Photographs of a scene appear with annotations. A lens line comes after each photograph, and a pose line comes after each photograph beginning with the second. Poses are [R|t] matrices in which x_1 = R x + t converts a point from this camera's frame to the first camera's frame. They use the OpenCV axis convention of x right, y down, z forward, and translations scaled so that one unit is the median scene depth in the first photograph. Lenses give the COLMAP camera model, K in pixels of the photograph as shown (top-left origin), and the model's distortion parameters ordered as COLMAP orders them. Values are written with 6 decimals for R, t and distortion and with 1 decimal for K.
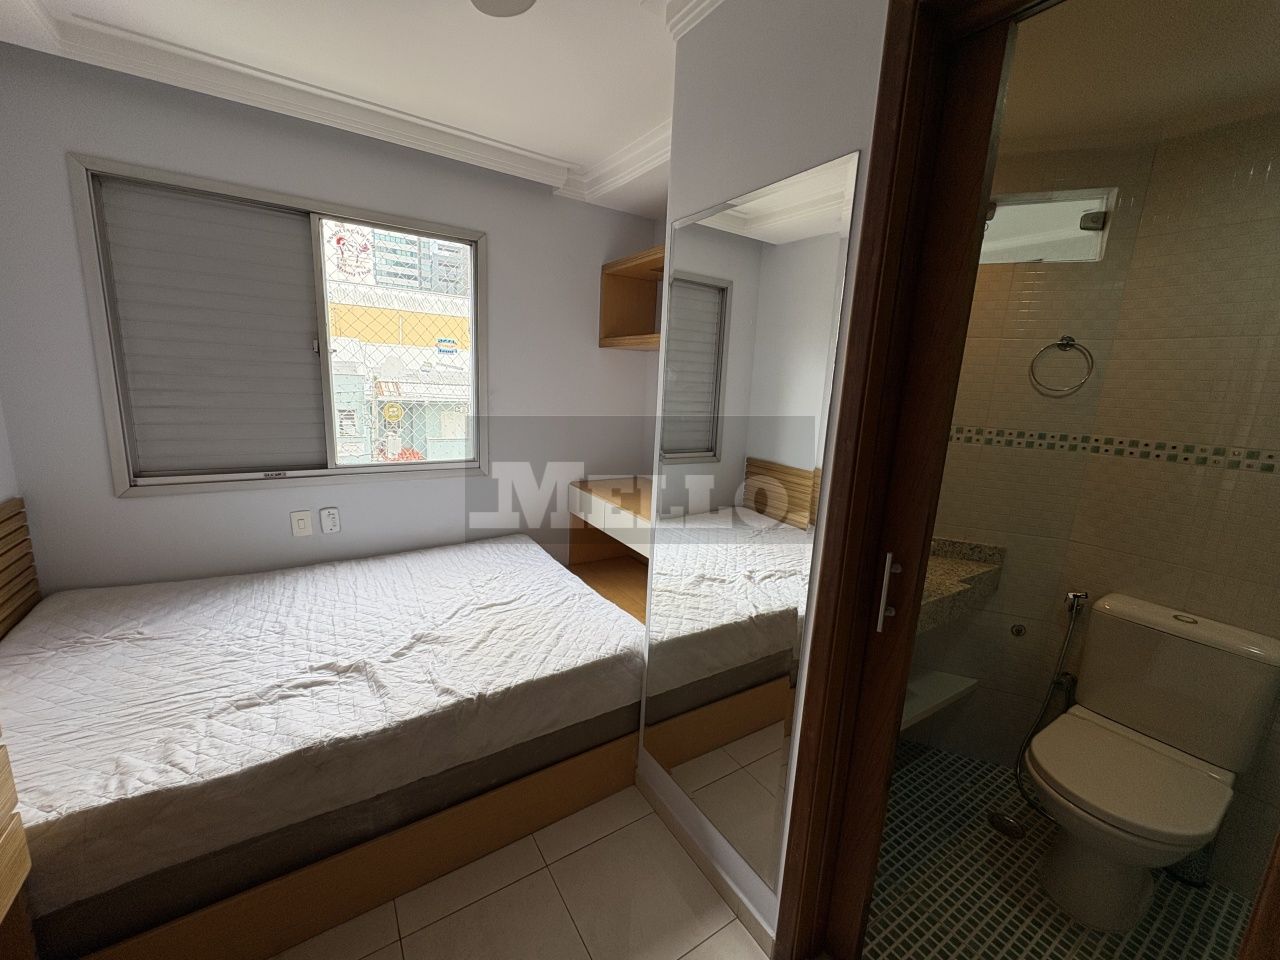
lens RADIAL K [[511.8, 0, 641.7], [0, 511.8, 484.2], [0, 0, 1]] dist [0.001832, 0.000002]
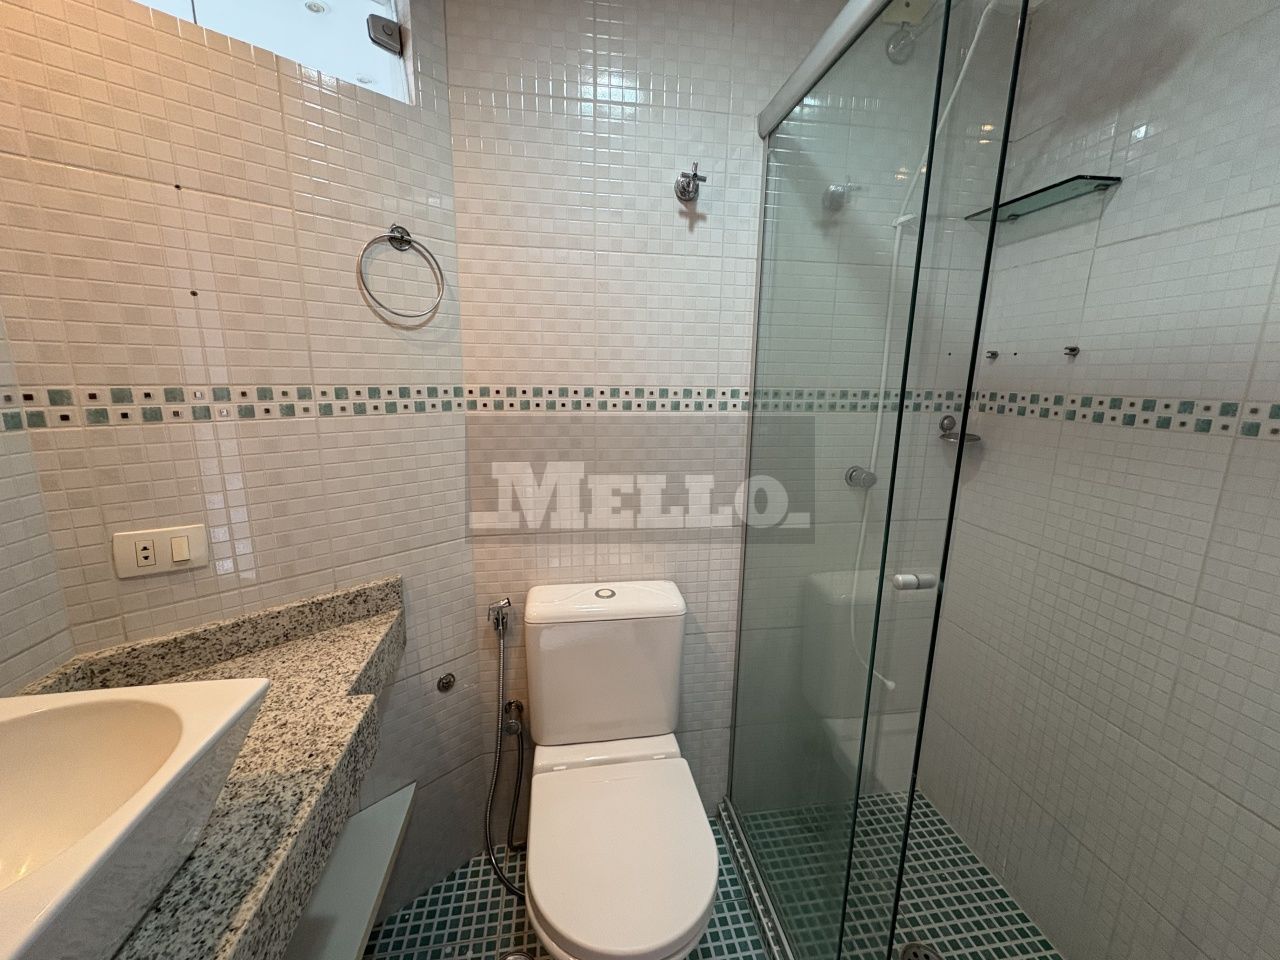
lens RADIAL K [[511.8, 0, 643.4], [0, 511.8, 482.4], [0, 0, 1]] dist [0.001832, 0.000002]
pose [[0.400227, -0.230843, 0.886865, 0.333048], [0.179543, 0.968751, 0.171133, -0.043996], [-0.898656, 0.090738, 0.429166, 0.500703]]
